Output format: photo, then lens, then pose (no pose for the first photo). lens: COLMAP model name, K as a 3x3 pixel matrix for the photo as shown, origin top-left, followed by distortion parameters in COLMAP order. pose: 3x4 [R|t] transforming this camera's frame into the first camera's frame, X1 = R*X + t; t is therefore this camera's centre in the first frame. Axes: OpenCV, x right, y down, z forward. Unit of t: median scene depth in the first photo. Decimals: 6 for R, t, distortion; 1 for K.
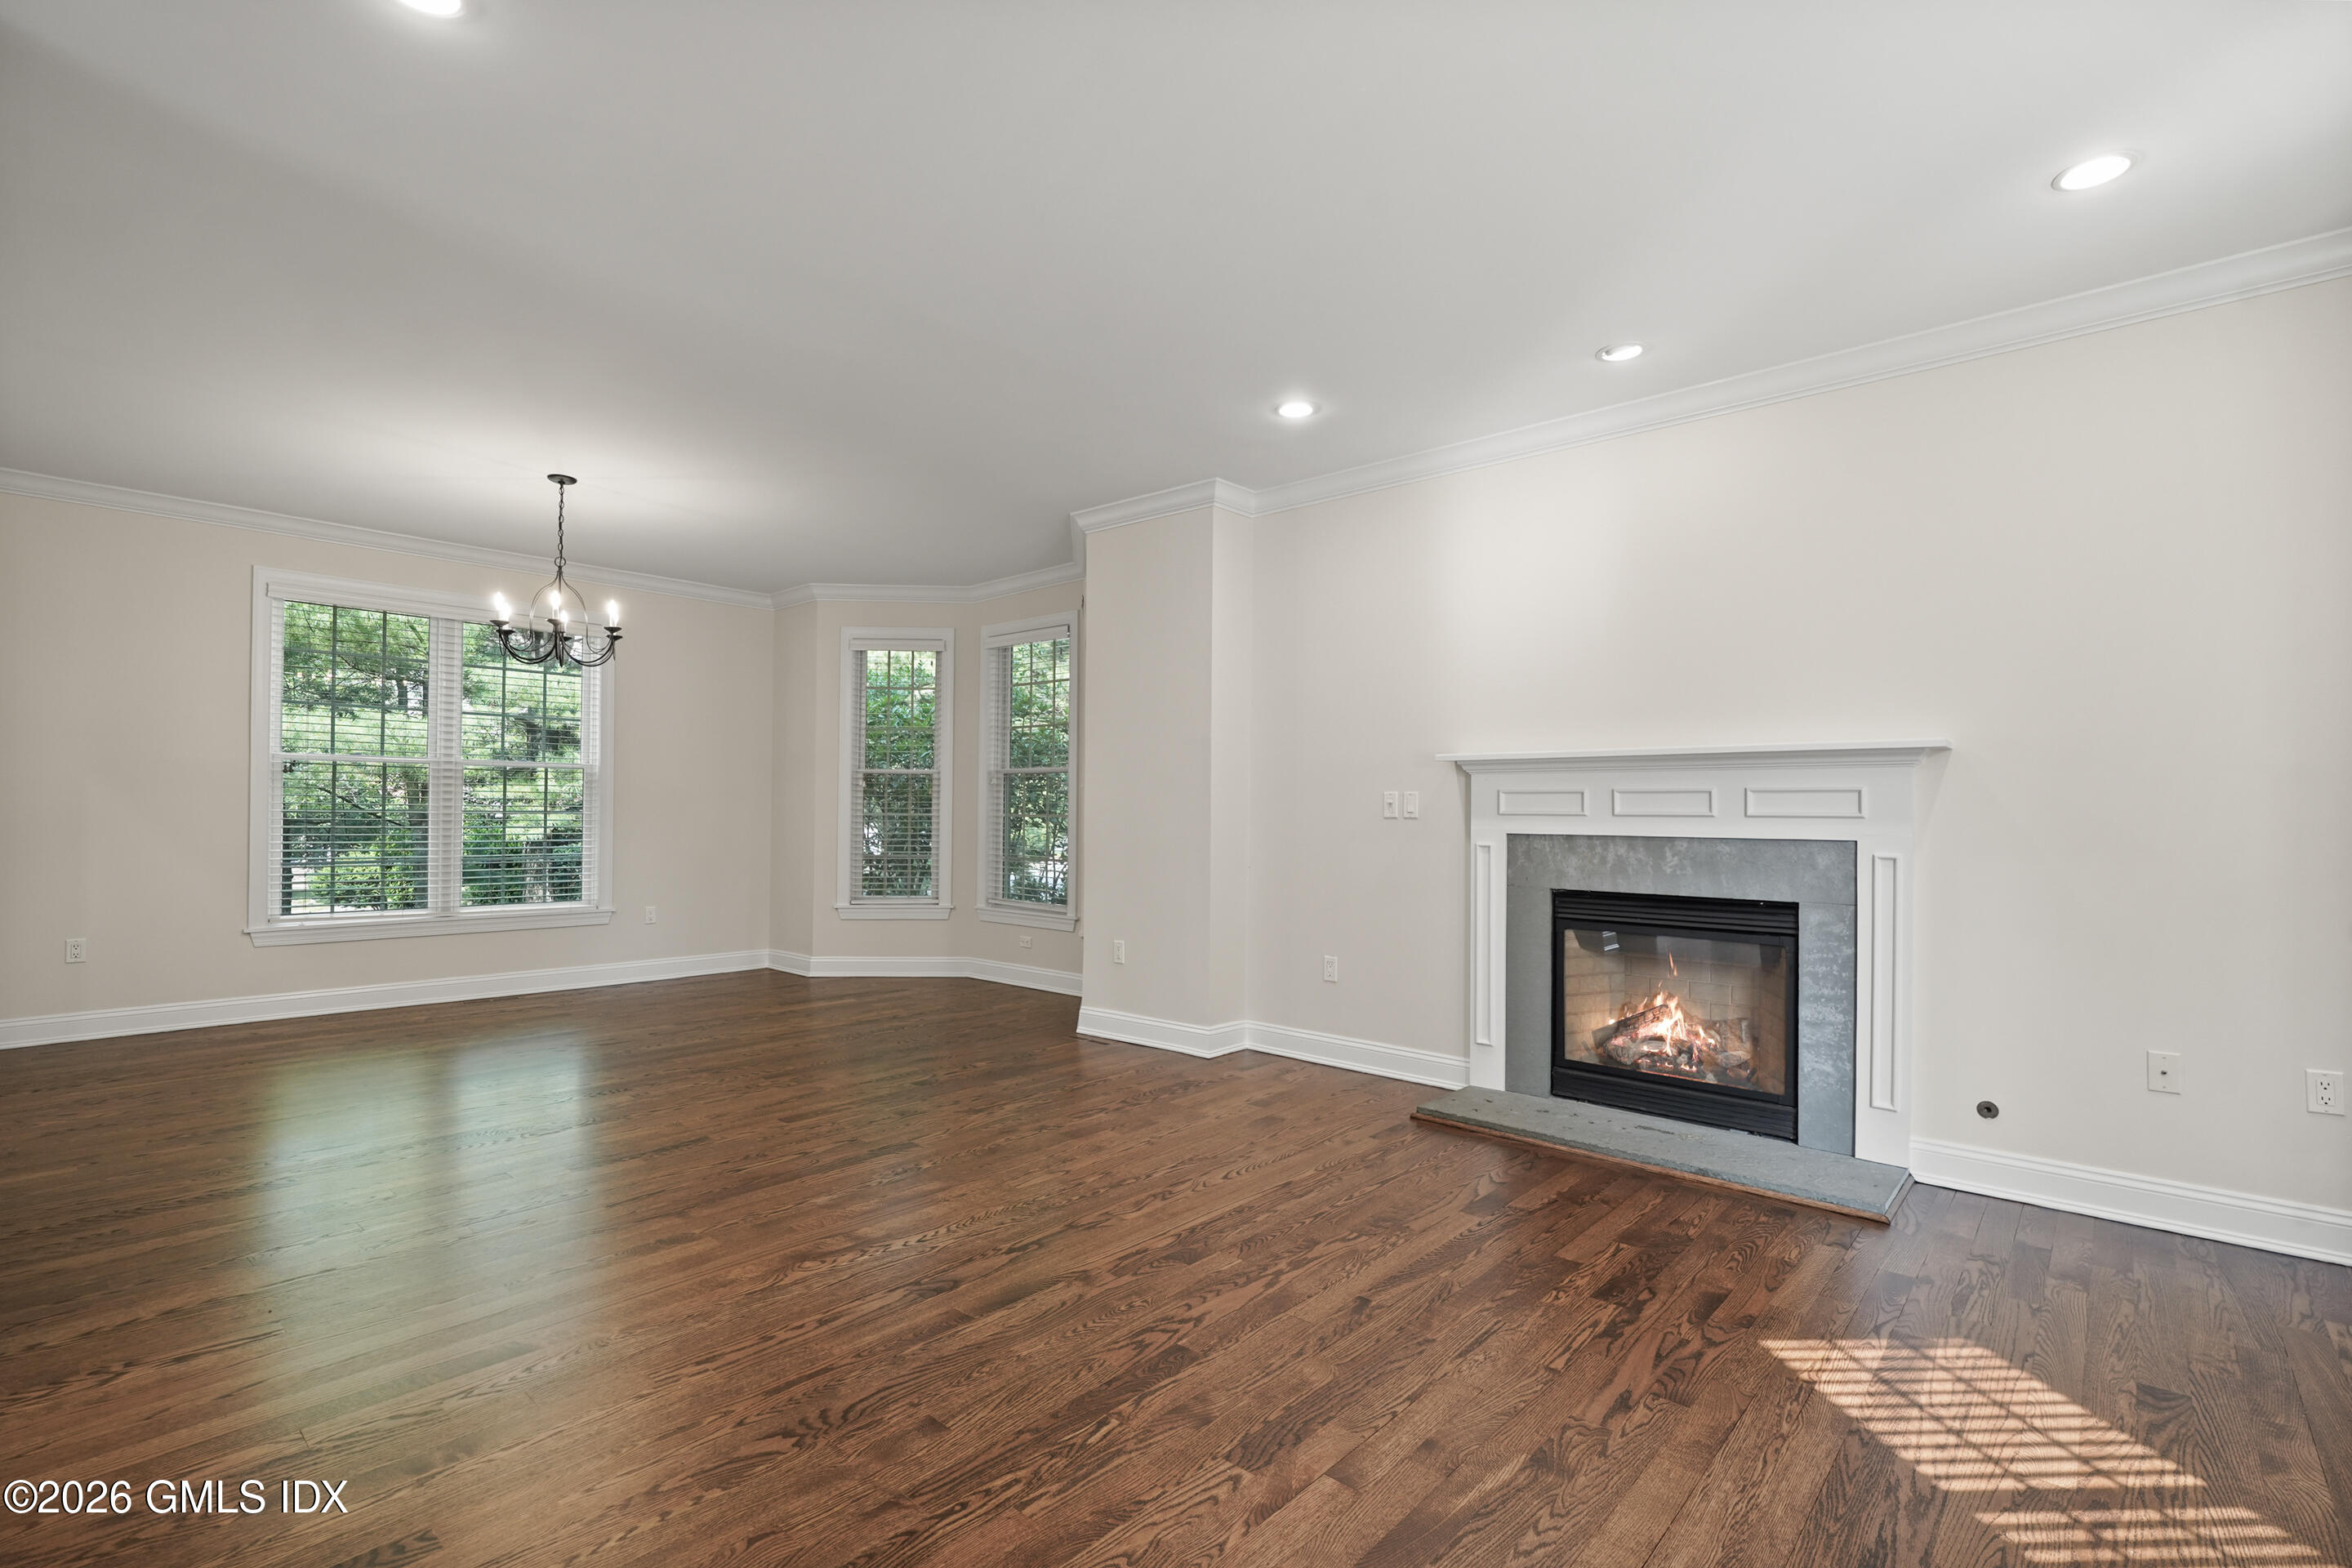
lens RADIAL K [[1086.2, 0, 1164.9], [0, 1086.2, 798.8], [0, 0, 1]] dist [-0.002396, 0.000666]
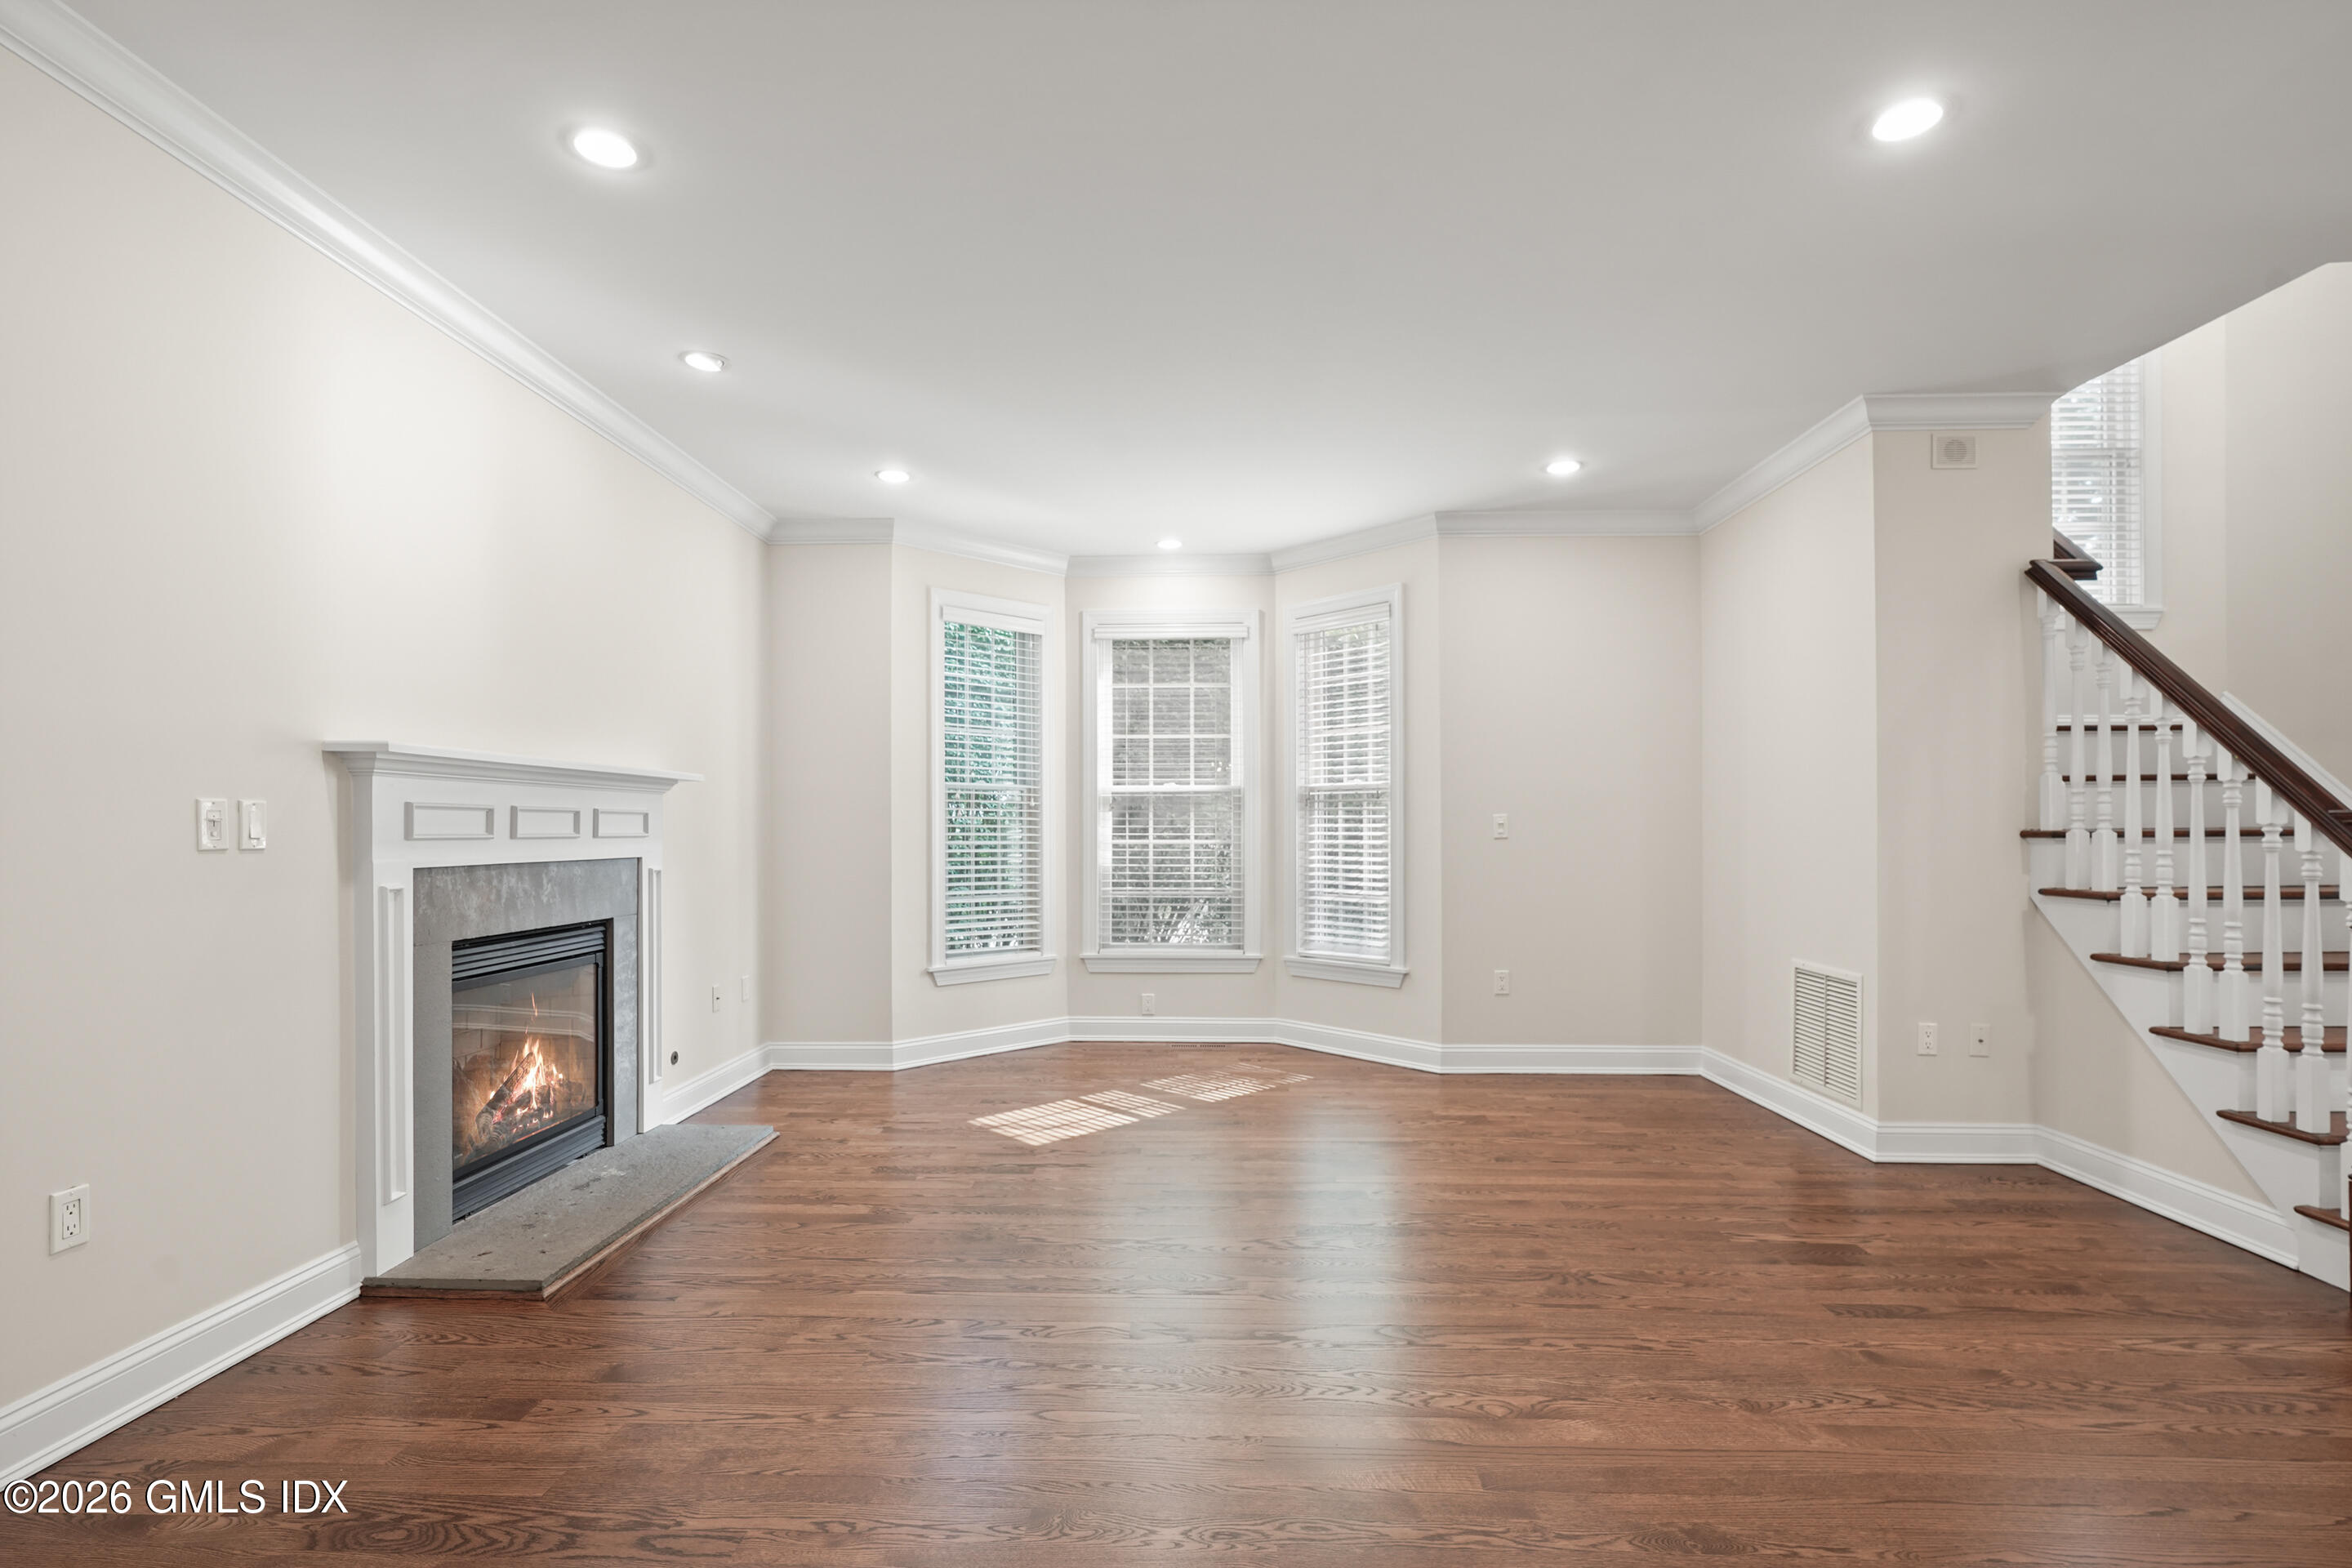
lens RADIAL K [[1125.9, 0, 1160.7], [0, 1125.9, 834.2], [0, 0, 1]] dist [-0.000087, 0.000213]
pose [[-0.645427, -0.009628, 0.763762, -0.531838], [-0.012079, 0.999924, 0.002398, 0.004445], [-0.763727, -0.007678, -0.645494, 1.154563]]
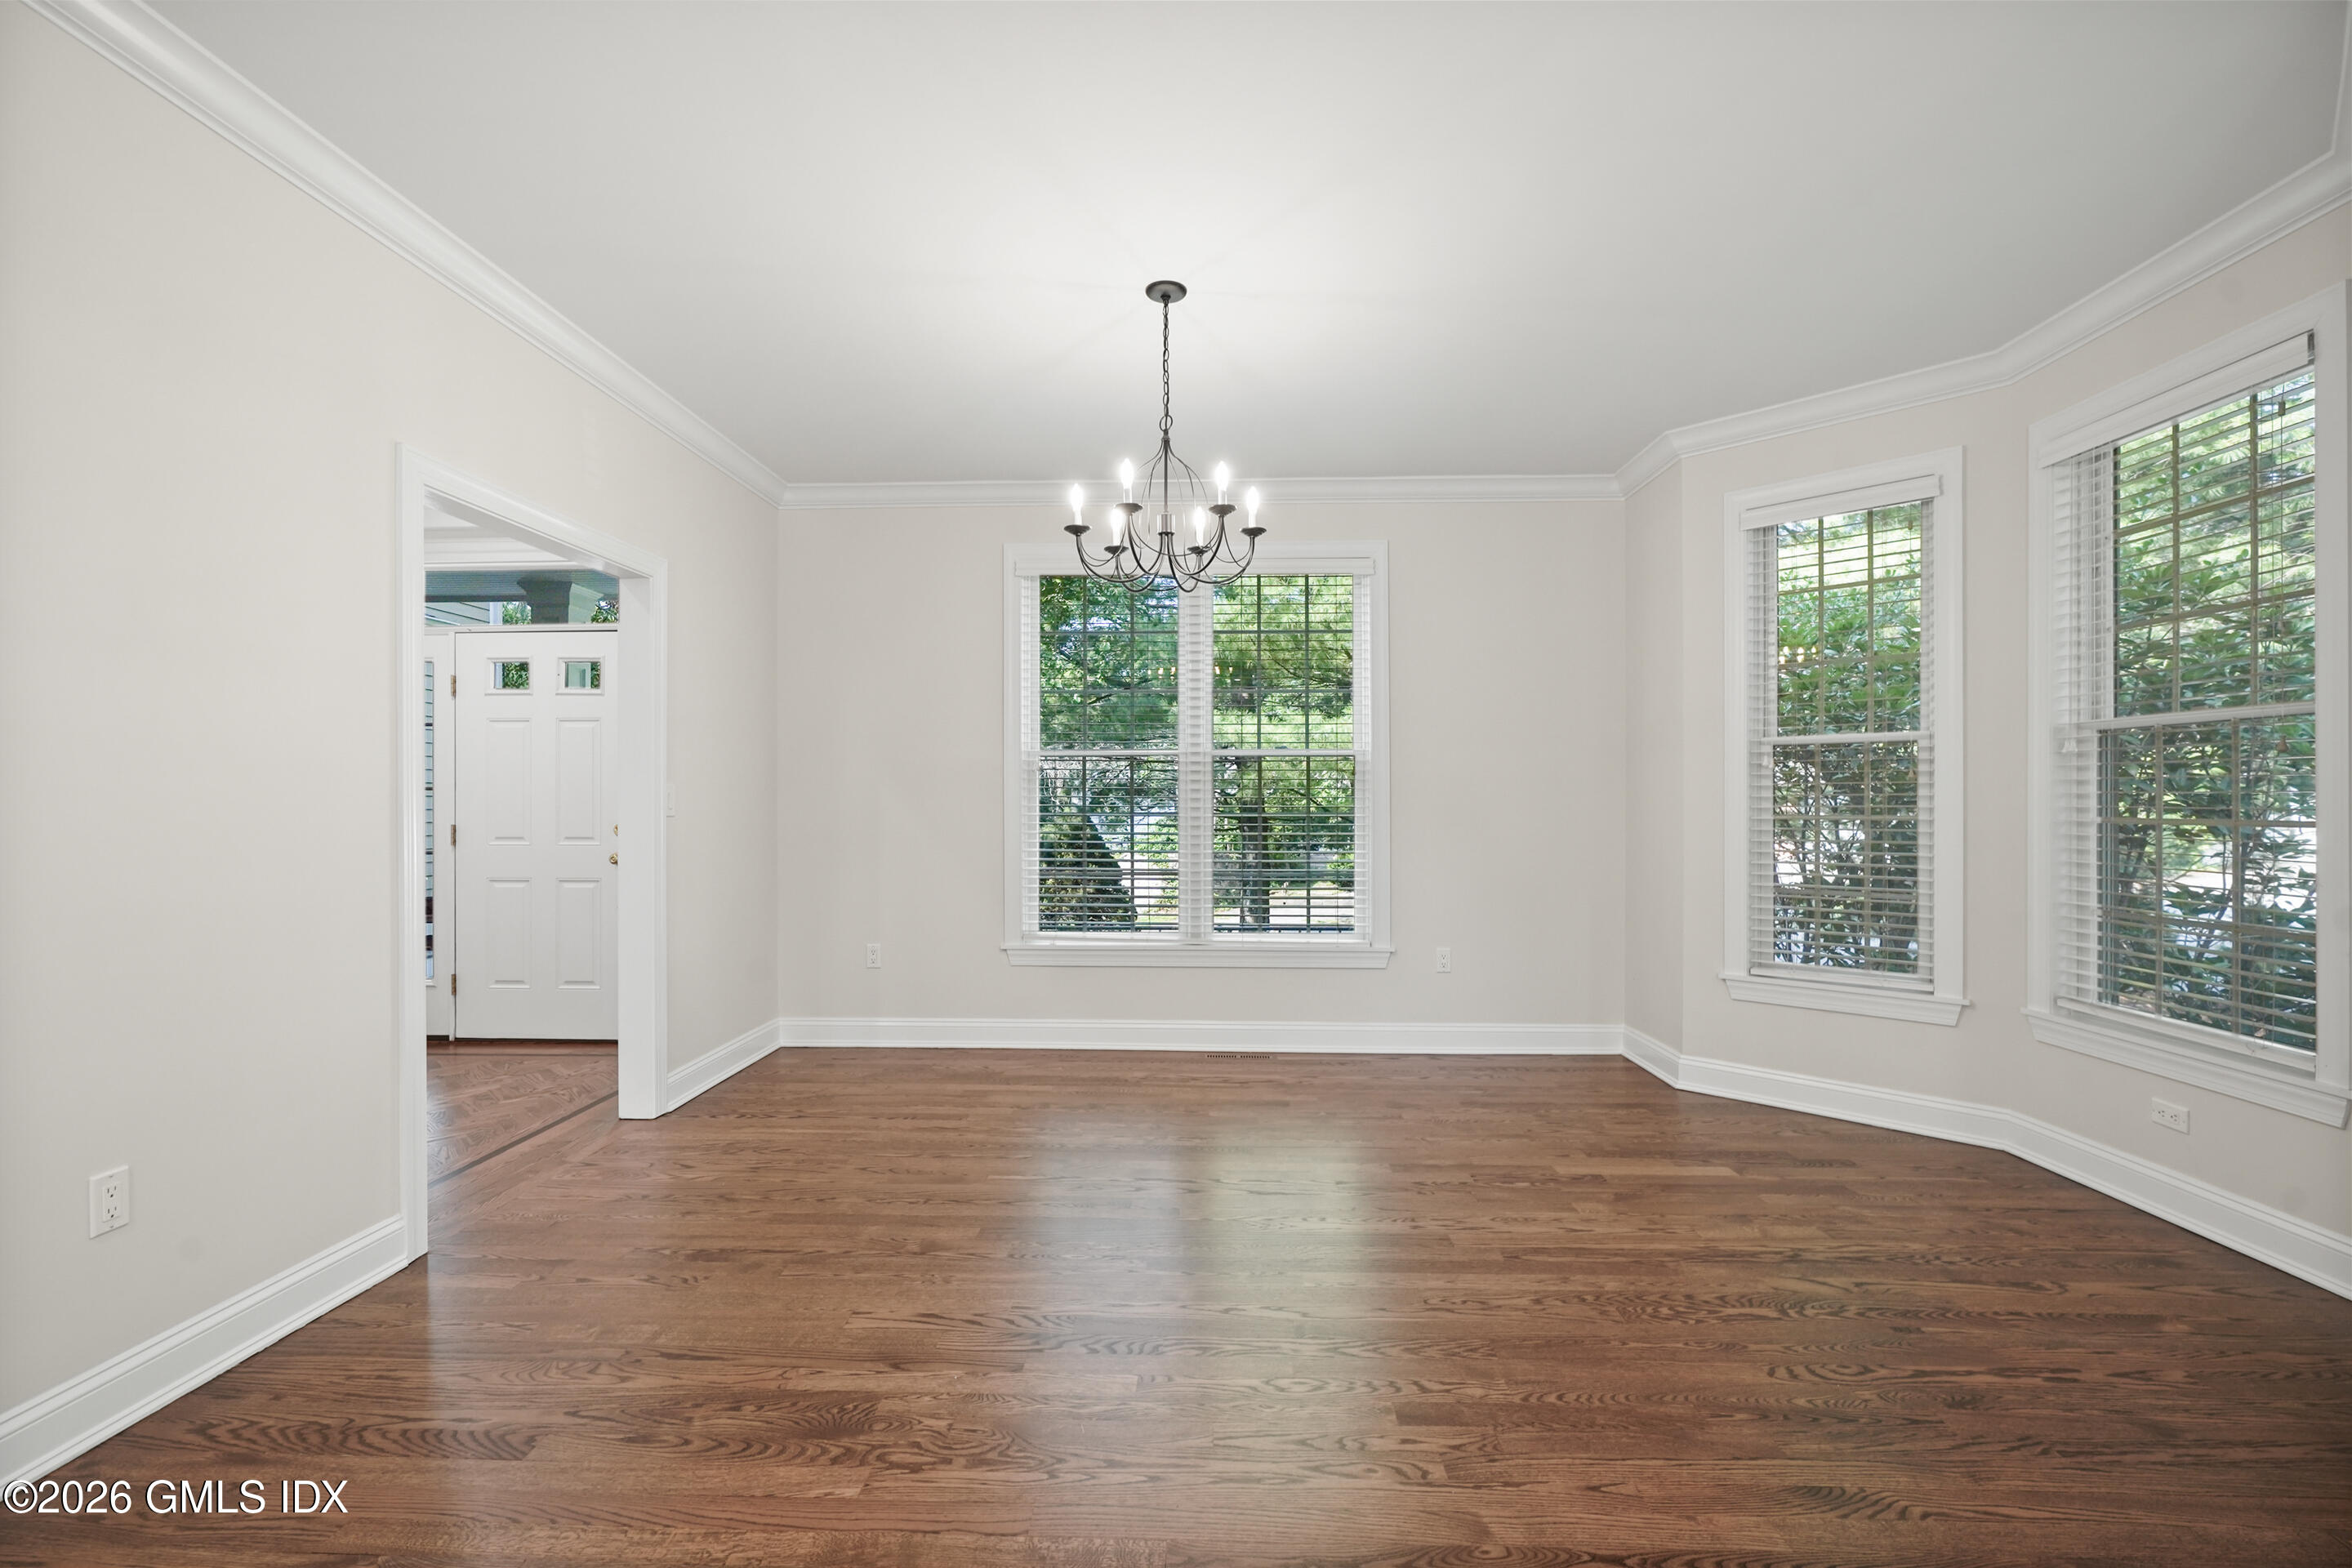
lens RADIAL K [[1070.9, 0, 1176.0], [0, 1070.9, 784.0], [0, 0, 1]] dist [0.005371, 0.000556]
pose [[0.648723, -0.021437, -0.760723, -0.098264], [0.014958, 0.999769, -0.015417, 0.002802], [0.760878, -0.001378, 0.648894, 0.724614]]
